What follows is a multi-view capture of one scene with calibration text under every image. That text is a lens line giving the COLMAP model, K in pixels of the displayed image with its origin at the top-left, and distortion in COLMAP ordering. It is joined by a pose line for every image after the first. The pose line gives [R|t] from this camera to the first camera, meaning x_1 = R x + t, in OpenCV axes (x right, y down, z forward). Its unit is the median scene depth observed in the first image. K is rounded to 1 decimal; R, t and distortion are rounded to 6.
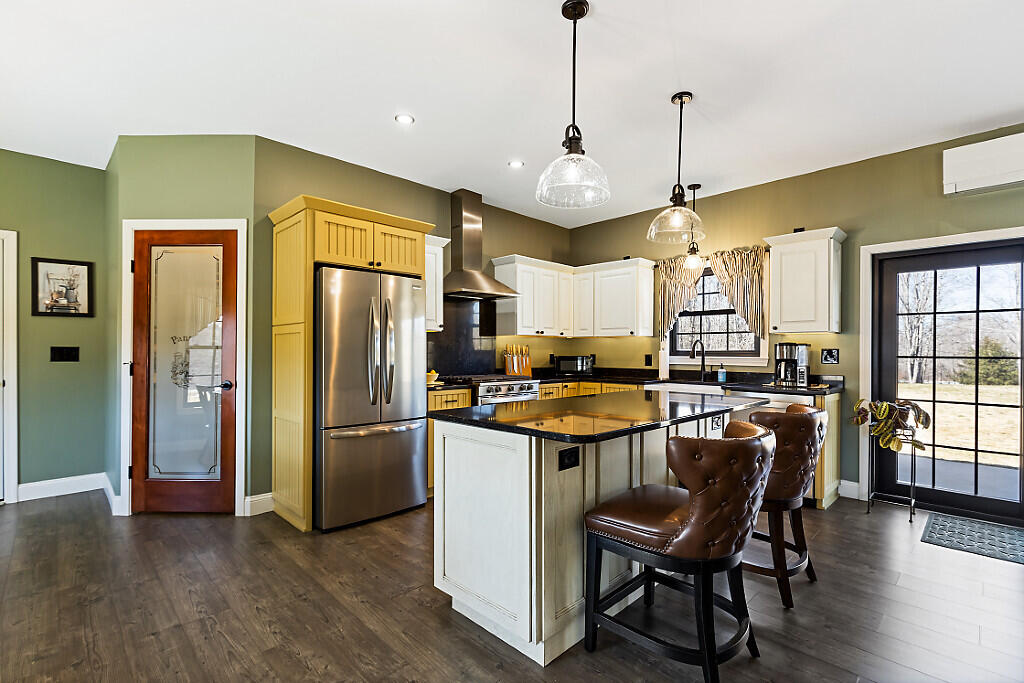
lens RADIAL K [[472.1, 0, 504.9], [0, 472.1, 349.6], [0, 0, 1]] dist [0.004590, 0.001654]
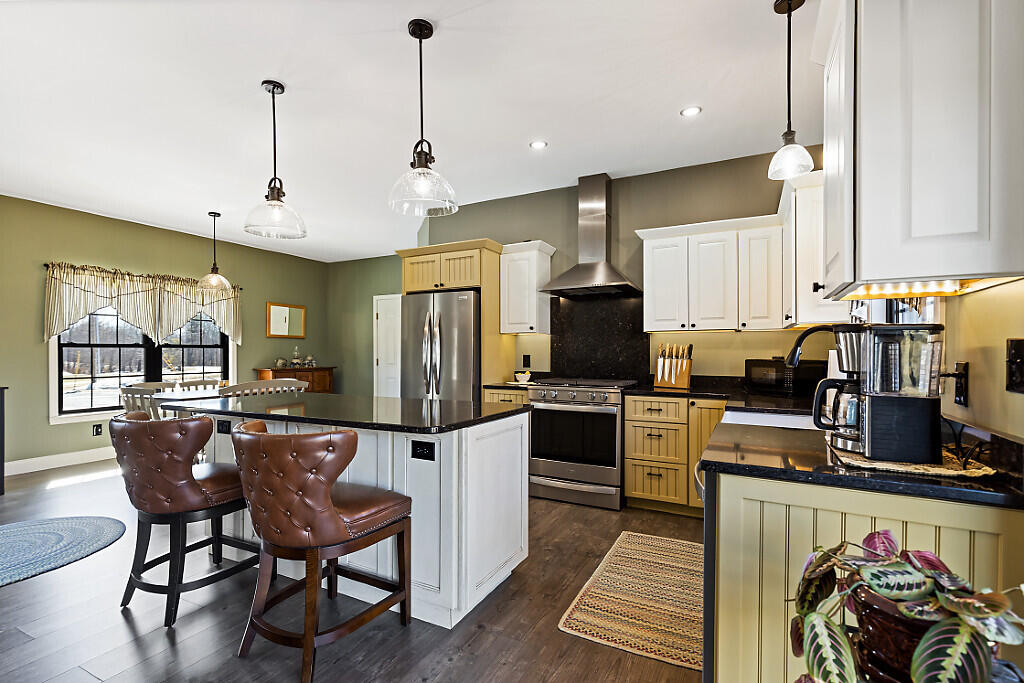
lens RADIAL K [[472.1, 0, 502.1], [0, 472.1, 348.3], [0, 0, 1]] dist [0.004590, 0.001654]
pose [[0.301334, -0.007989, -0.953485, 0.807566], [0.006210, 0.999960, -0.006416, 0.000349], [0.953498, -0.003988, 0.301371, 0.619889]]
